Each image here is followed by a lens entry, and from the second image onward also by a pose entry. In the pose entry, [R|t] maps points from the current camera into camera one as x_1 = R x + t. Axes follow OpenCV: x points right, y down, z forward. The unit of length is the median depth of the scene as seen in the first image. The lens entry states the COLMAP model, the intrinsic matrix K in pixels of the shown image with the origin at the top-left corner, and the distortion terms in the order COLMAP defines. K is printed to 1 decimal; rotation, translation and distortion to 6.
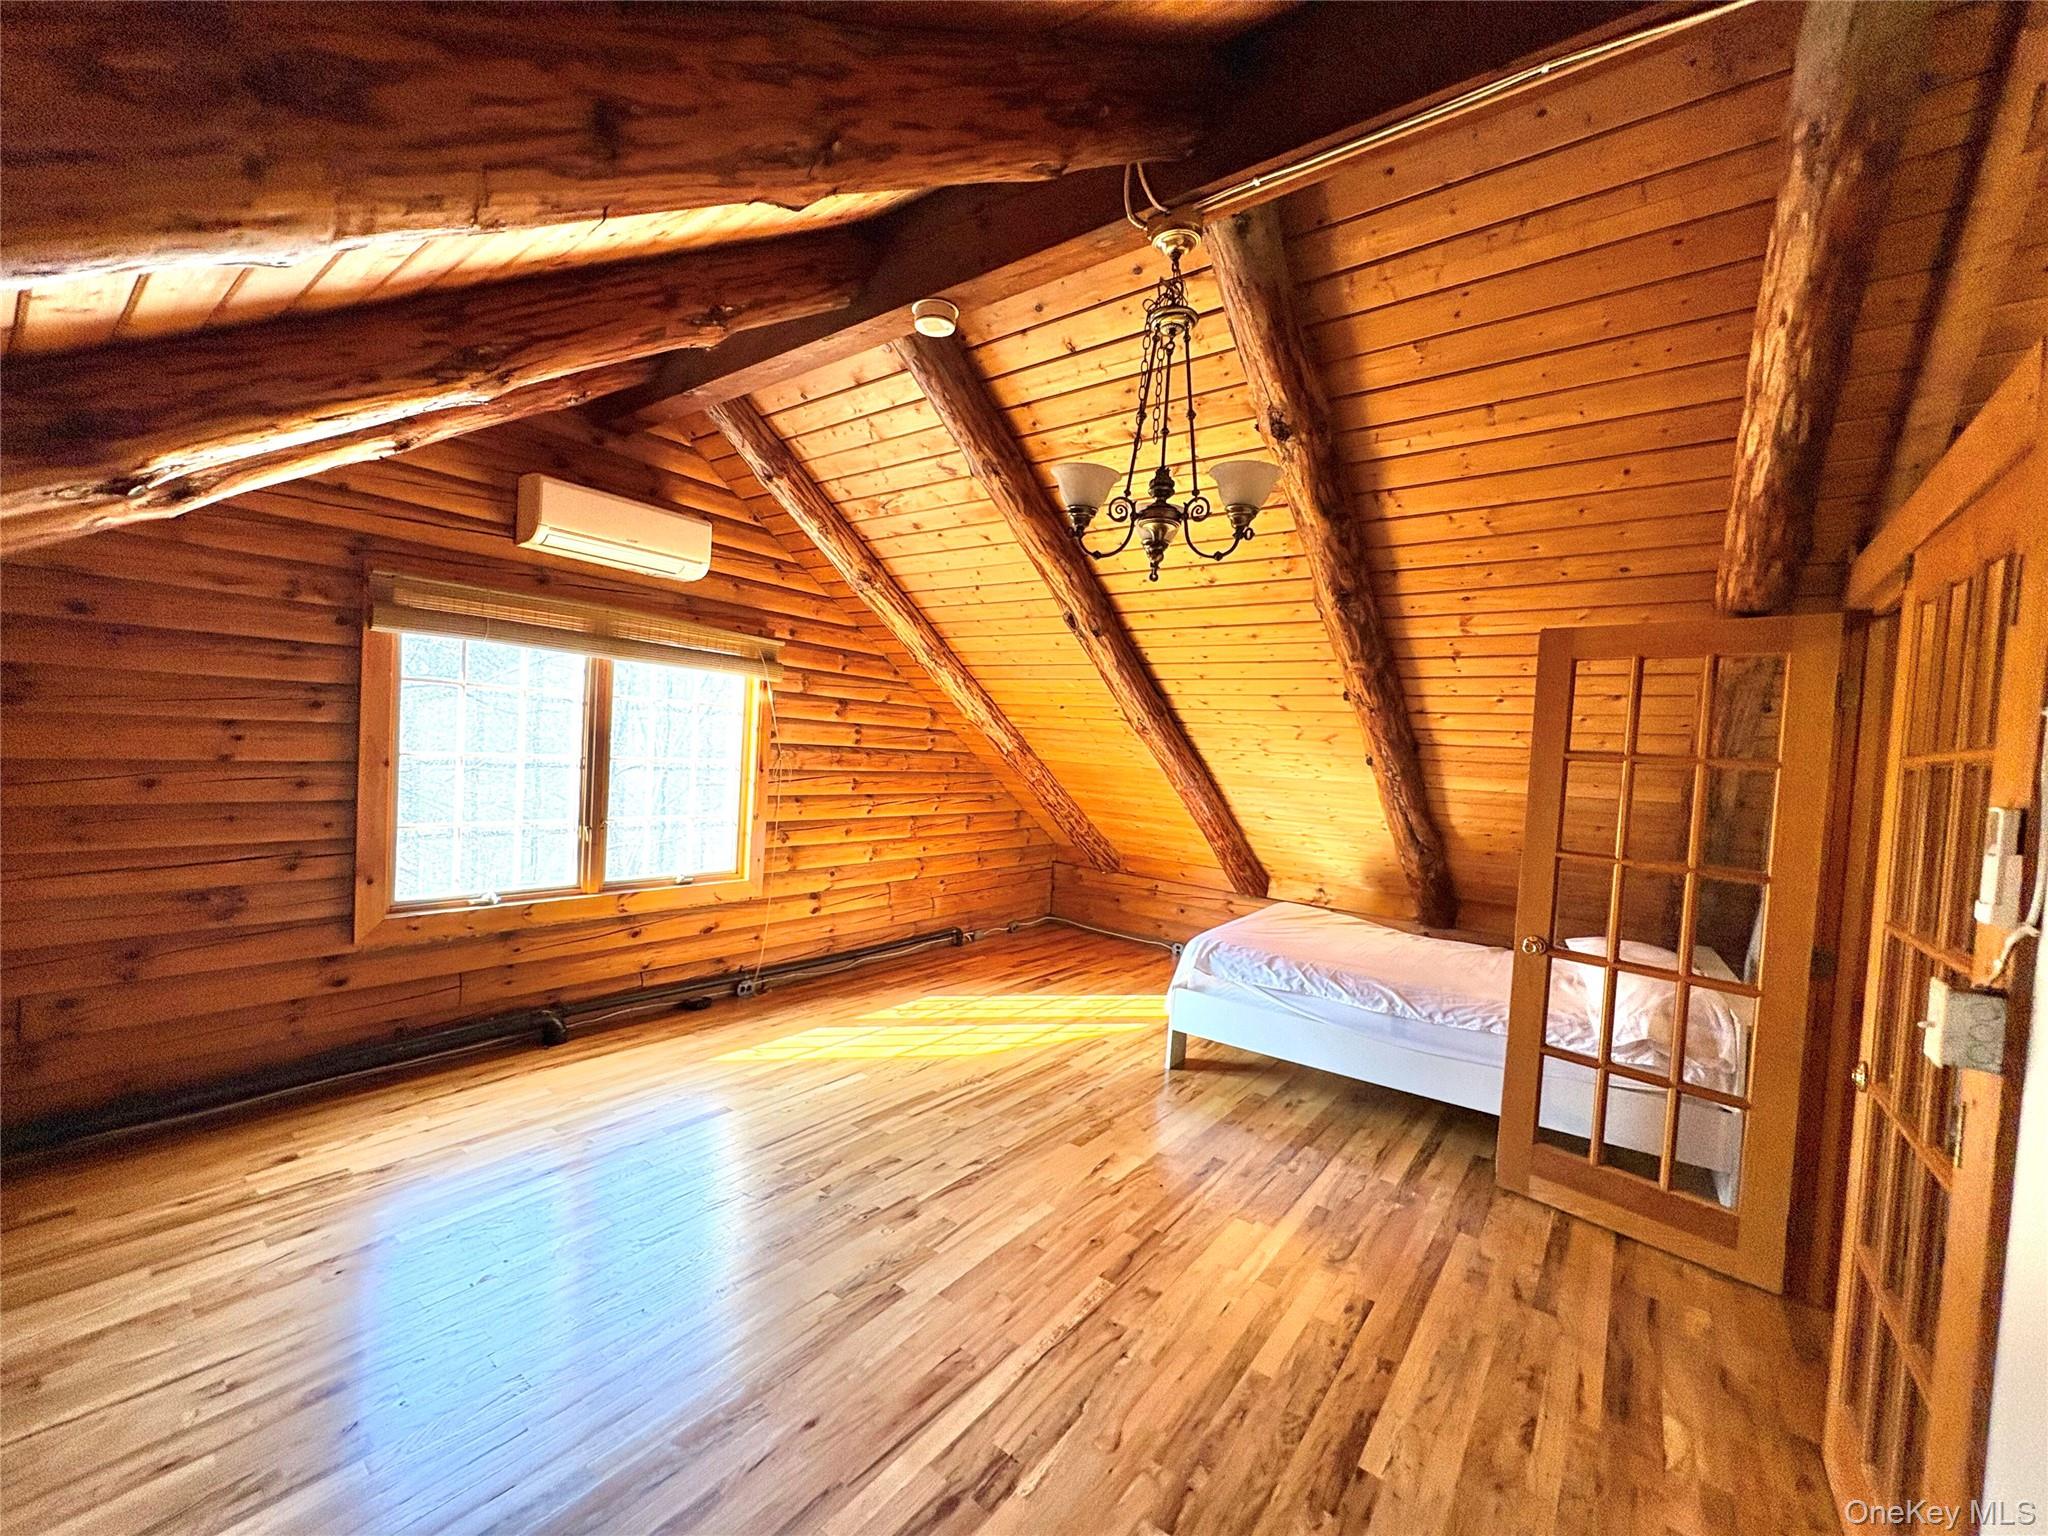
lens RADIAL K [[815.2, 0, 1024.0], [0, 815.2, 768.0], [0, 0, 1]] dist [-0.000464, 0.000070]
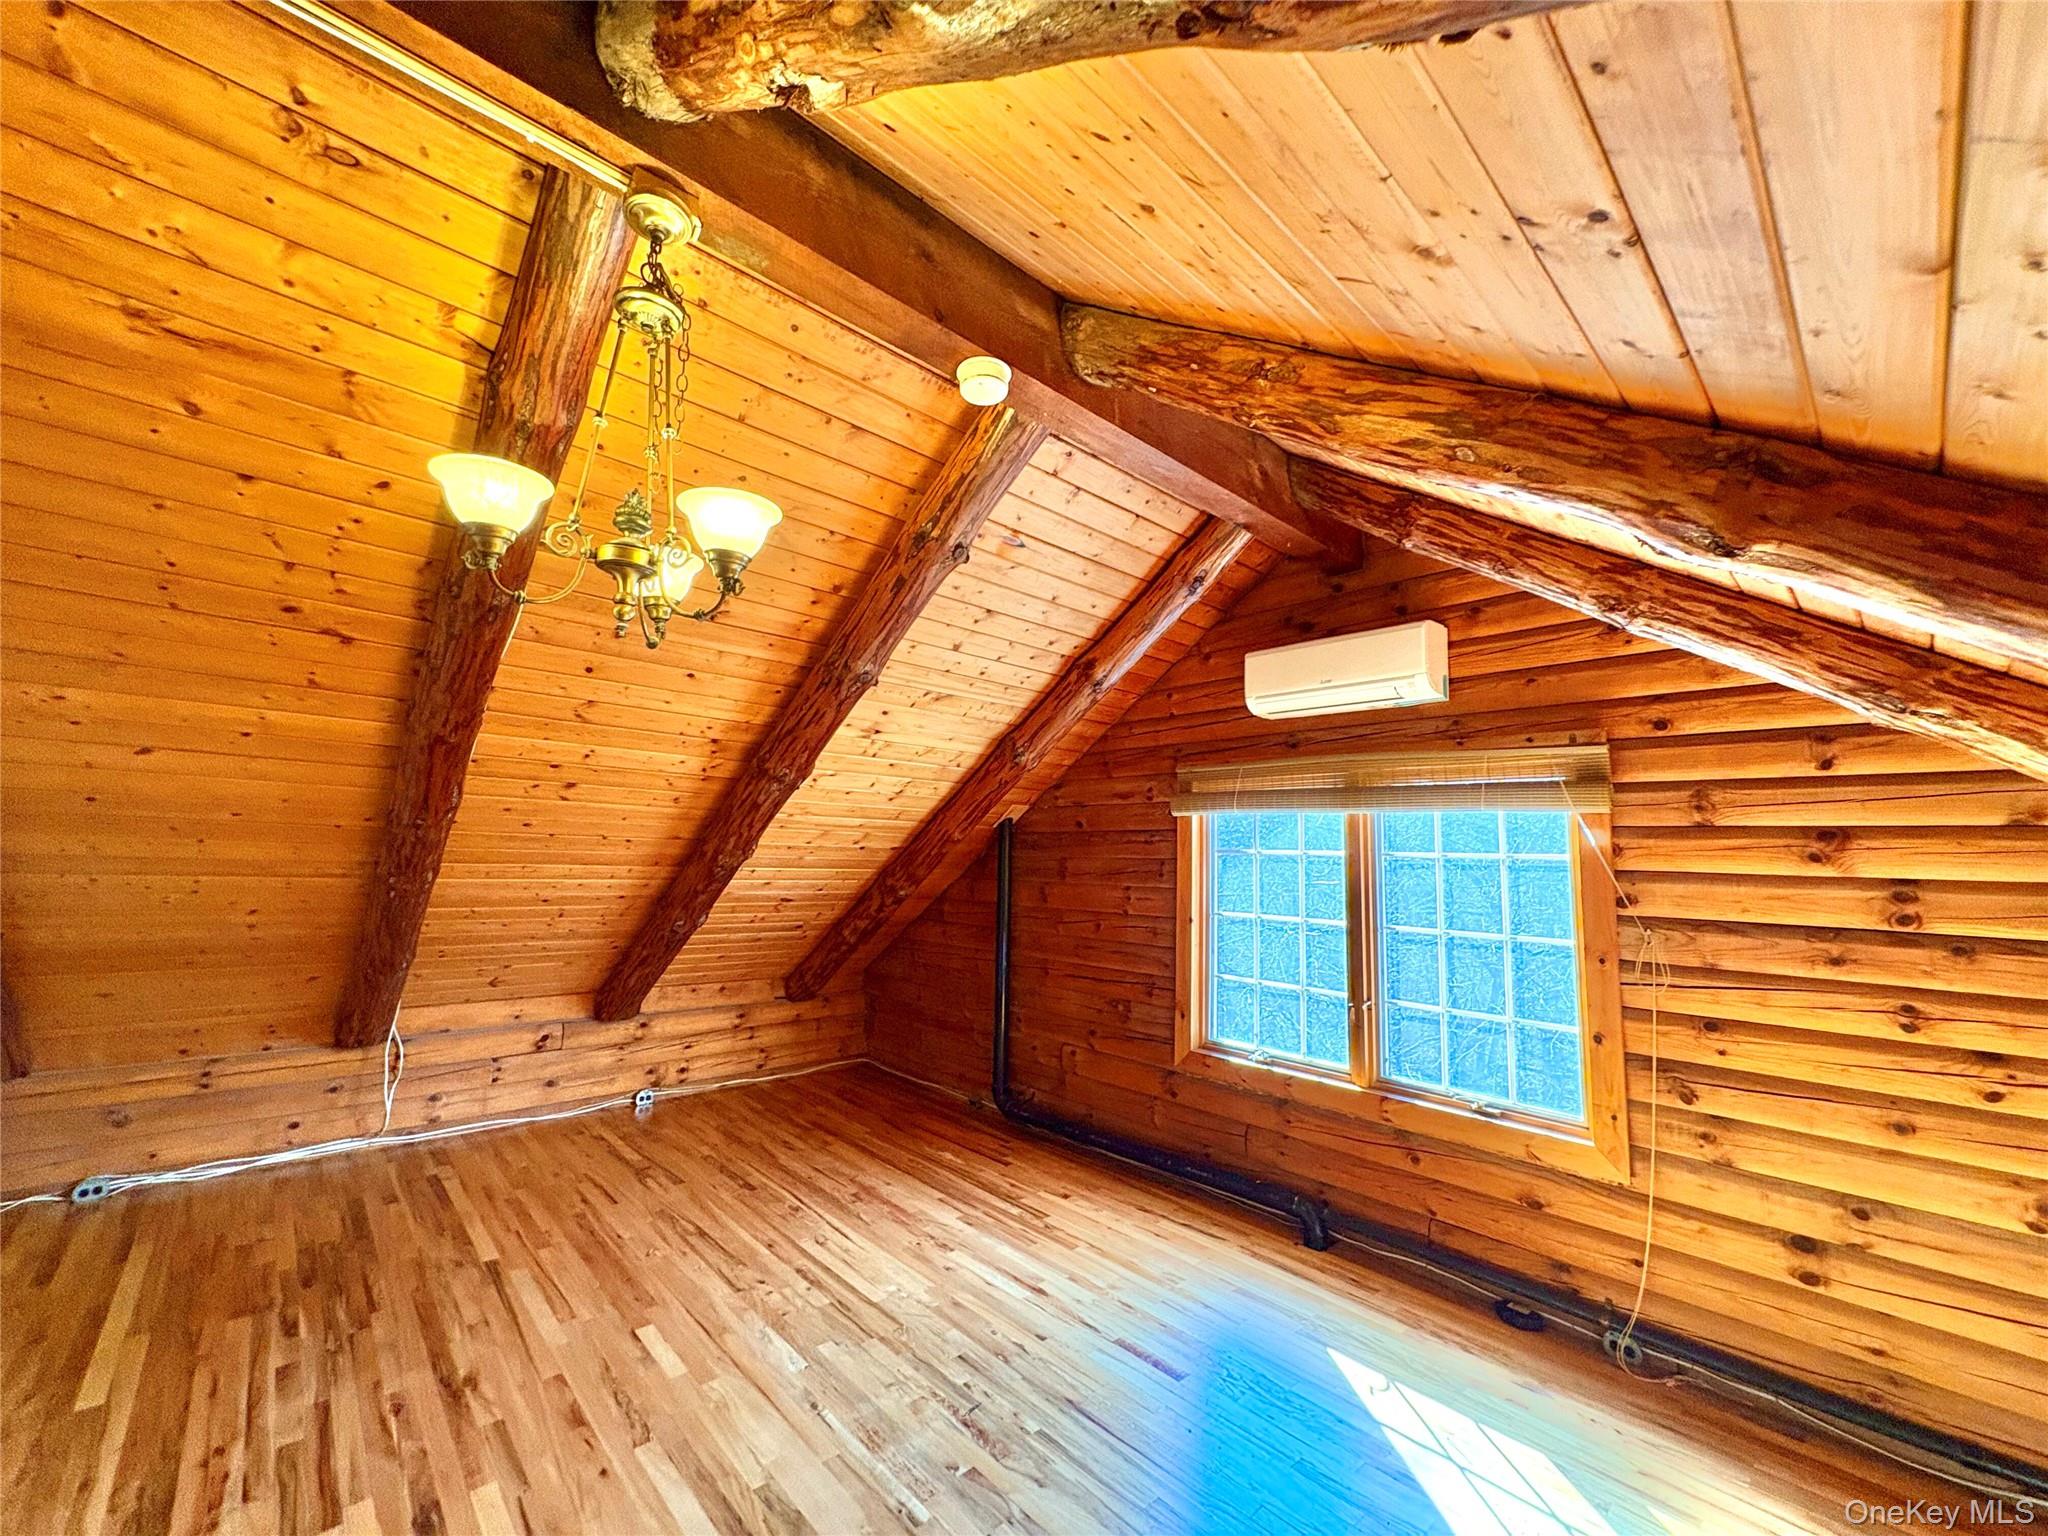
lens RADIAL K [[815.2, 0, 1024.0], [0, 815.2, 768.0], [0, 0, 1]] dist [-0.000464, 0.000070]
pose [[-0.163304, -0.168891, -0.972012, 0.358532], [-0.066203, 0.984893, -0.160007, -0.012658], [0.984352, 0.038221, -0.172018, 0.672257]]
